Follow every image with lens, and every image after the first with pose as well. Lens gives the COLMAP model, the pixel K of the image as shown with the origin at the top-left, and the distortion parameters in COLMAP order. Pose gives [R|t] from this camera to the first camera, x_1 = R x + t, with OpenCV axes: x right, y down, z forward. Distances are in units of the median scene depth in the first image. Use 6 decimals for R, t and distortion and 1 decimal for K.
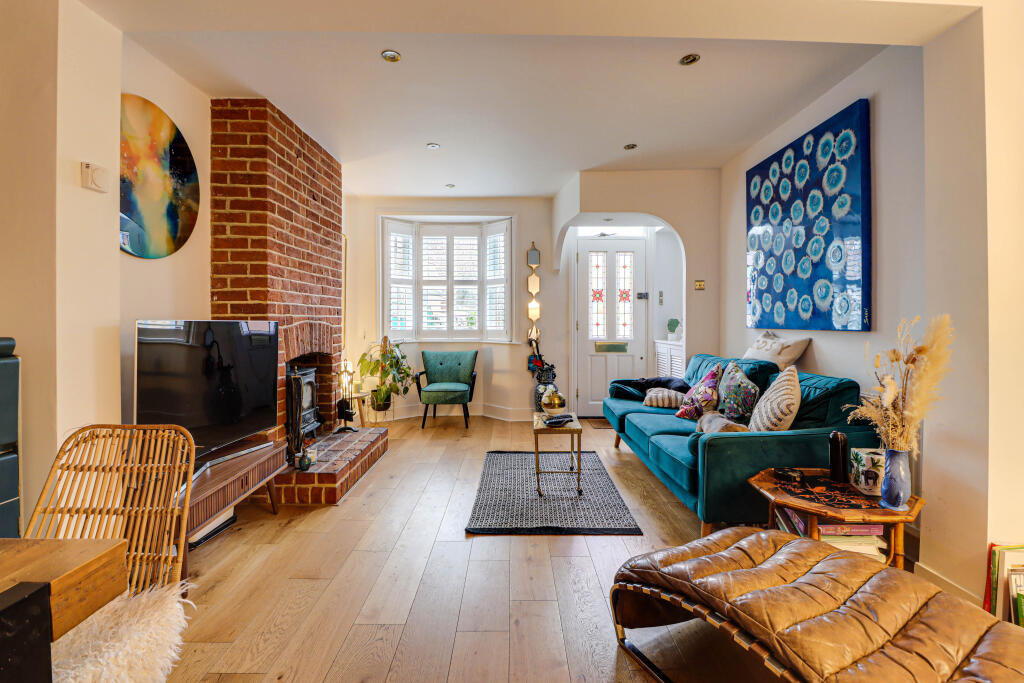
lens RADIAL K [[480.5, 0, 516.0], [0, 480.5, 327.1], [0, 0, 1]] dist [-0.002748, -0.000295]
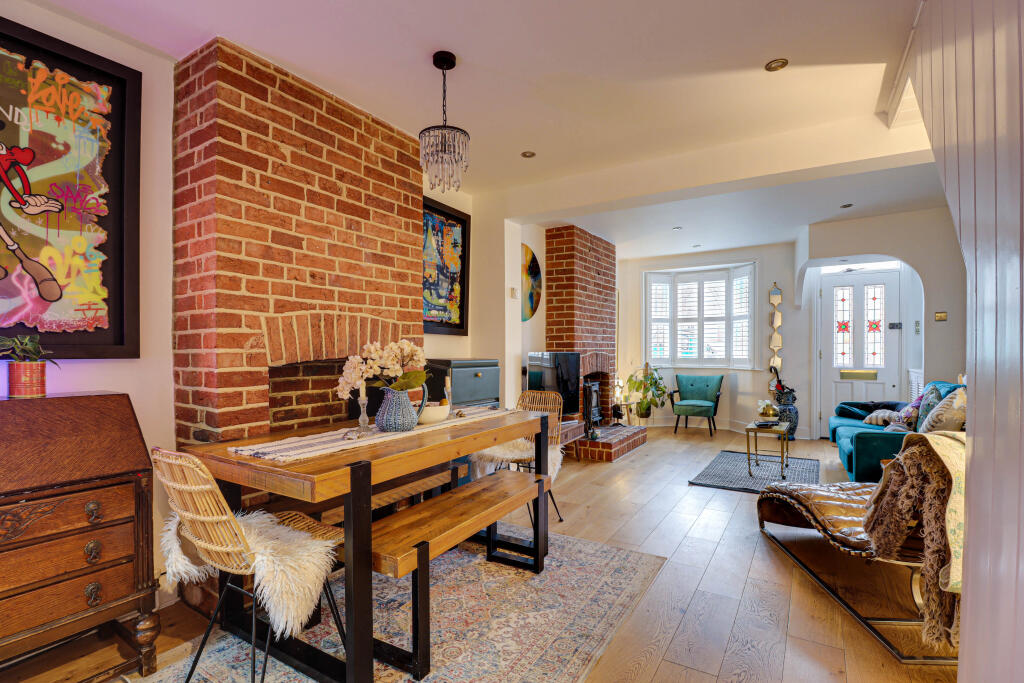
lens RADIAL K [[478.3, 0, 511.4], [0, 478.3, 356.3], [0, 0, 1]] dist [-0.001389, -0.000085]
pose [[0.845141, 0.002327, -0.534538, 0.136743], [-0.001702, 0.999997, 0.001662, -0.000118], [0.534540, -0.000495, 0.845143, -0.370846]]
